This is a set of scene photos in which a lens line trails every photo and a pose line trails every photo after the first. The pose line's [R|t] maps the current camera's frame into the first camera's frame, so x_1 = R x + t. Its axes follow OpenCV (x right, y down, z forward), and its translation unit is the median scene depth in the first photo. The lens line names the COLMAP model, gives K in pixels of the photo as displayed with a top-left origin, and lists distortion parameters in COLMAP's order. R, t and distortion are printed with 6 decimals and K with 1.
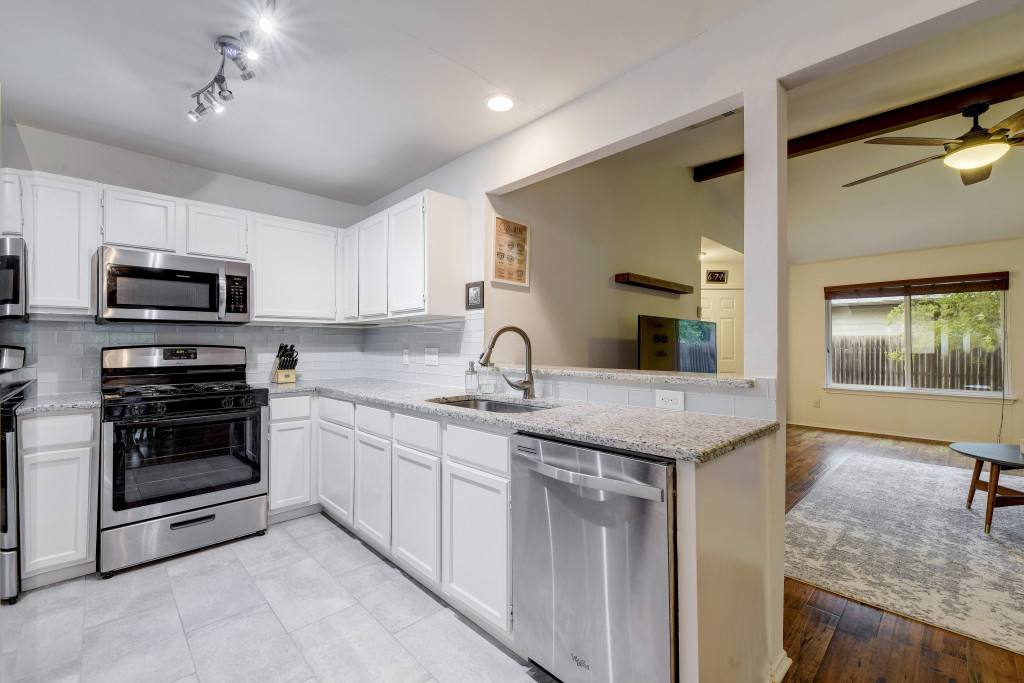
lens RADIAL K [[434.1, 0, 512.0], [0, 434.1, 341.5], [0, 0, 1]] dist [0.000908, -0.000145]
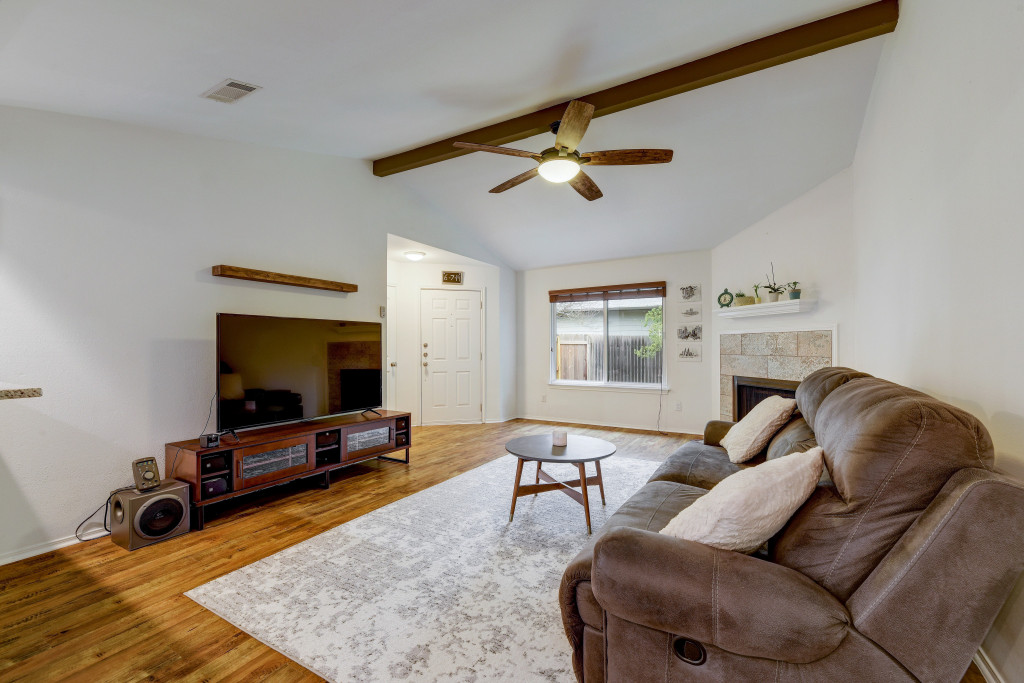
lens RADIAL K [[428.0, 0, 514.7], [0, 428.0, 343.1], [0, 0, 1]] dist [0.000354, -0.000055]
pose [[0.960425, -0.003815, 0.278513, 0.717015], [0.002392, 0.999982, 0.005450, -0.002120], [-0.278529, -0.004569, 0.960417, -0.007763]]
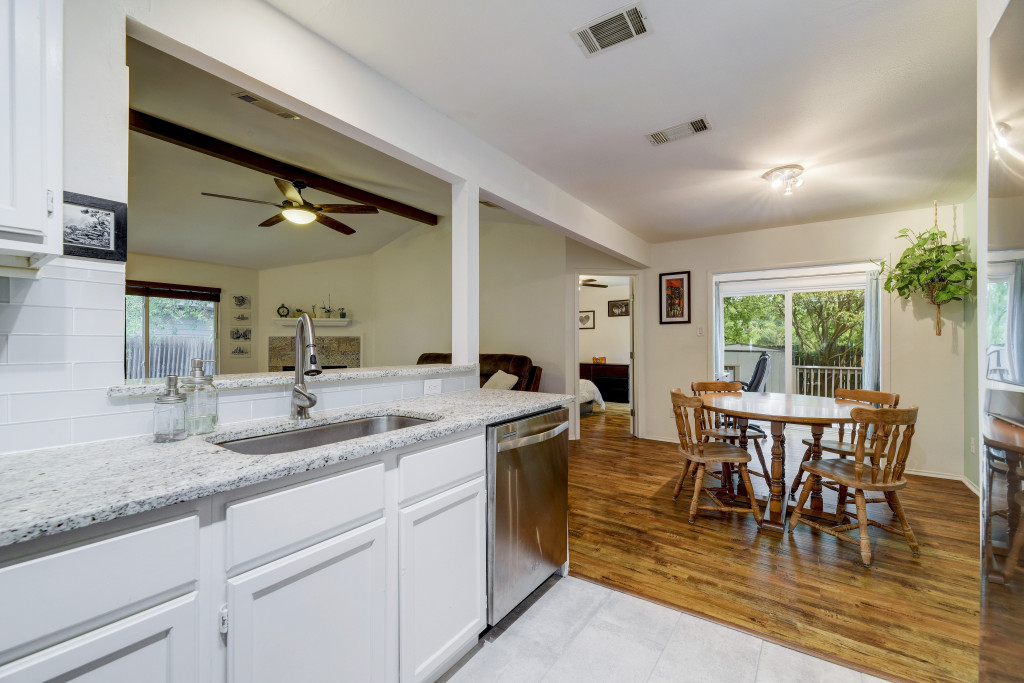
lens RADIAL K [[417.1, 0, 513.1], [0, 417.1, 345.3], [0, 0, 1]] dist [-0.000401, -0.000017]
pose [[-0.195331, -0.002323, 0.980735, -0.518326], [-0.011861, 0.999930, 0.000006, 0.006510], [-0.980666, -0.011632, -0.195345, 0.597461]]
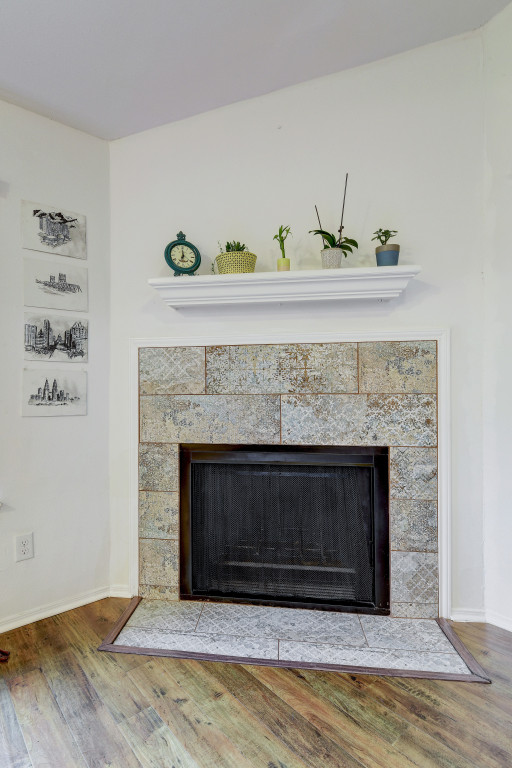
lens RADIAL K [[406.5, 0, 218.9], [0, 406.5, 385.8], [0, 0, 1]] dist [0.019208, 0.000011]
pose [[0.113775, 0.004836, 0.993495, 1.357233], [-0.006757, 0.999969, -0.004093, 0.043983], [-0.993484, -0.006247, 0.113804, 1.264584]]
